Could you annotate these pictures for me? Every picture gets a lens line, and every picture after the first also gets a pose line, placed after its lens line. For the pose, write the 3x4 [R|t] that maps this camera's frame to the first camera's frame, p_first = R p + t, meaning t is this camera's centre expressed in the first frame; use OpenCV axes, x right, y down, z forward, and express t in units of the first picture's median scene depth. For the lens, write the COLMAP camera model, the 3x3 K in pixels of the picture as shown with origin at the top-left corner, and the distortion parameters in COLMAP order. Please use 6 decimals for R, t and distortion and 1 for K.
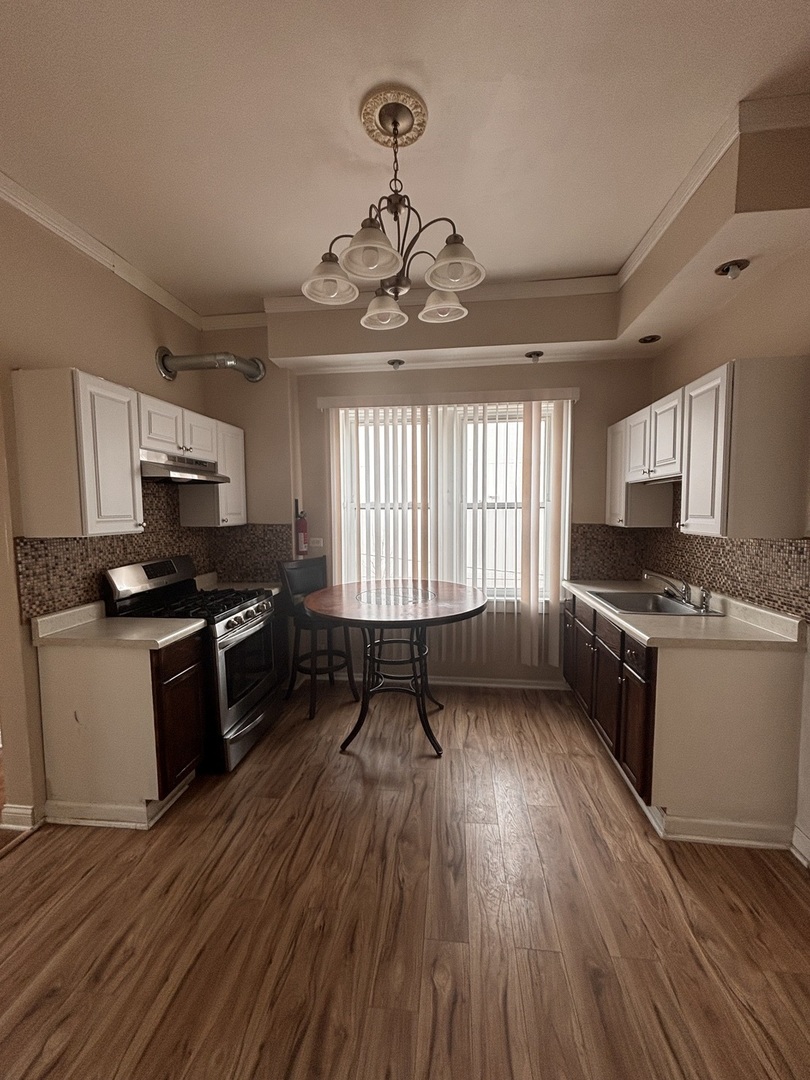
lens RADIAL K [[435.5, 0, 405.2], [0, 435.5, 539.7], [0, 0, 1]] dist [-0.001824, 0.003821]
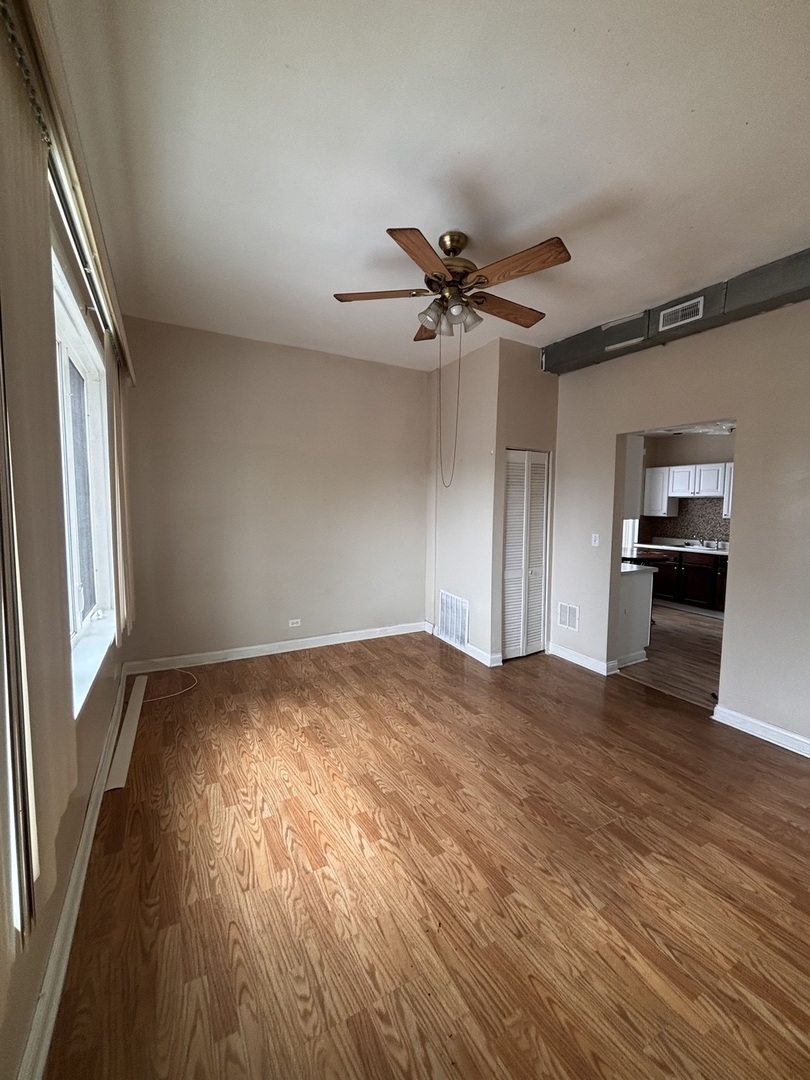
lens RADIAL K [[435.5, 0, 405.2], [0, 435.5, 539.7], [0, 0, 1]] dist [-0.001824, 0.003821]
pose [[0.808892, -0.031949, 0.587089, -2.142552], [0.024653, 0.999487, 0.020424, 0.015183], [-0.587440, -0.002048, 0.809265, -0.007625]]
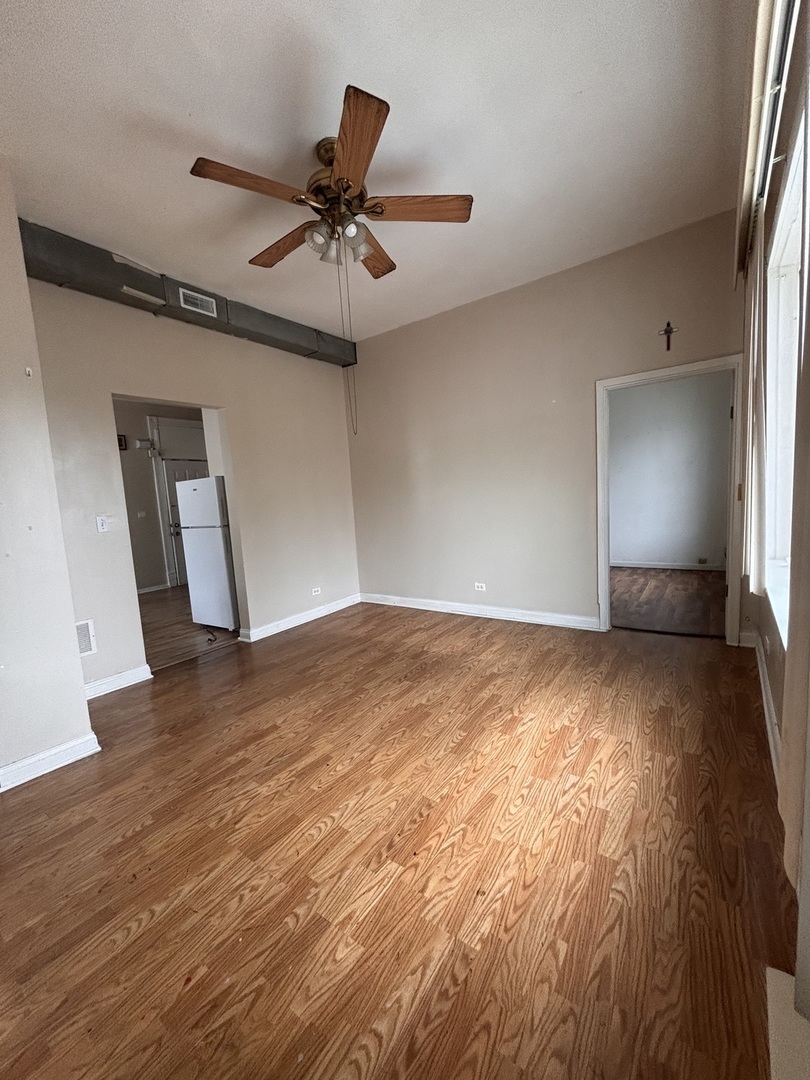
lens RADIAL K [[435.5, 0, 405.2], [0, 435.5, 539.7], [0, 0, 1]] dist [-0.001824, 0.003821]
pose [[-0.874751, 0.008908, 0.484491, -2.003017], [0.105148, 0.979498, 0.171836, -0.012471], [-0.473027, 0.201258, -0.857753, 1.474527]]
